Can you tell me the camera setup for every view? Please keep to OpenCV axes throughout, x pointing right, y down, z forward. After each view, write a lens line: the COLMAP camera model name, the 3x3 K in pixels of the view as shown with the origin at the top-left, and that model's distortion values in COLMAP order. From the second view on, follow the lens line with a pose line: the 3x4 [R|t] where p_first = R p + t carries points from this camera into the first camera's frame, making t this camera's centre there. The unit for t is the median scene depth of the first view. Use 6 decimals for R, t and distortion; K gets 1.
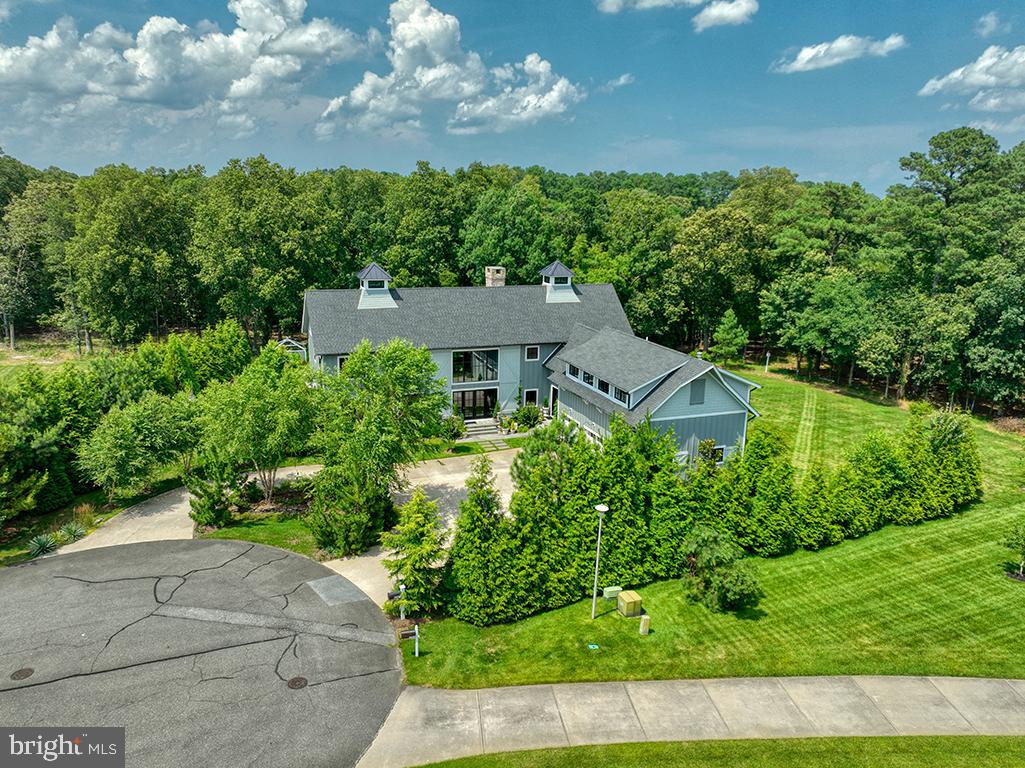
lens RADIAL K [[790.6, 0, 570.9], [0, 790.6, 383.9], [0, 0, 1]] dist [0.002708, 0.003044]
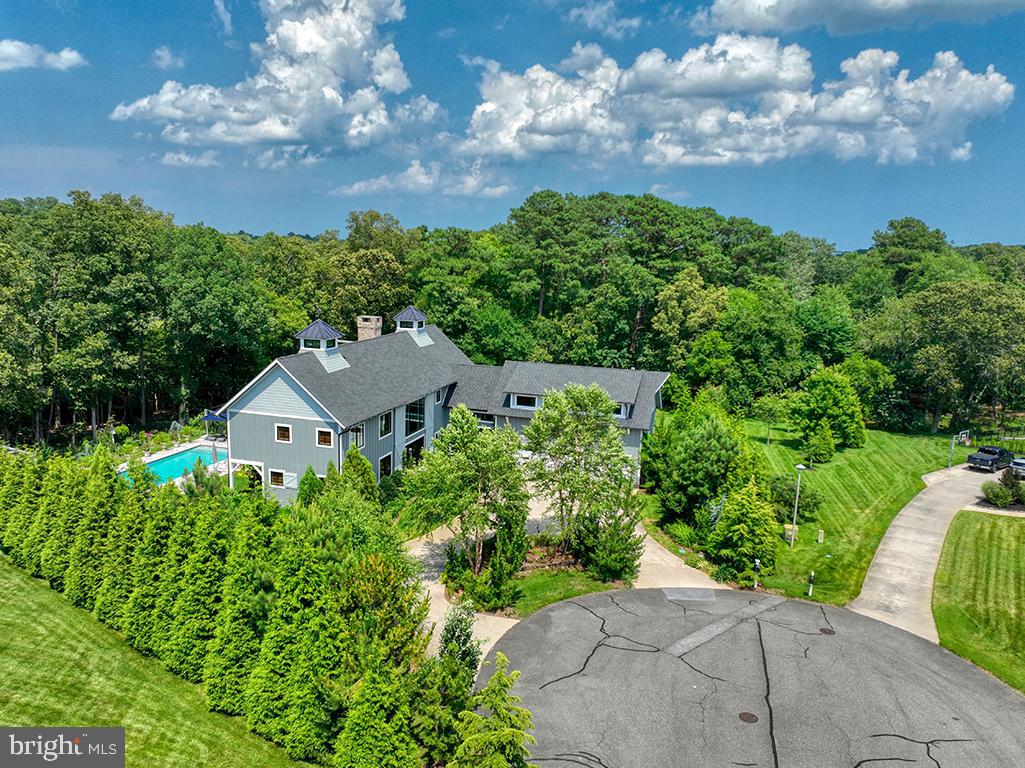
lens RADIAL K [[790.6, 0, 570.9], [0, 790.6, 383.9], [0, 0, 1]] dist [0.002708, 0.003044]
pose [[0.595657, -0.137054, 0.791460, -0.553680], [0.164155, 0.985310, 0.047079, -0.054638], [-0.786286, 0.101879, 0.609406, 0.173849]]
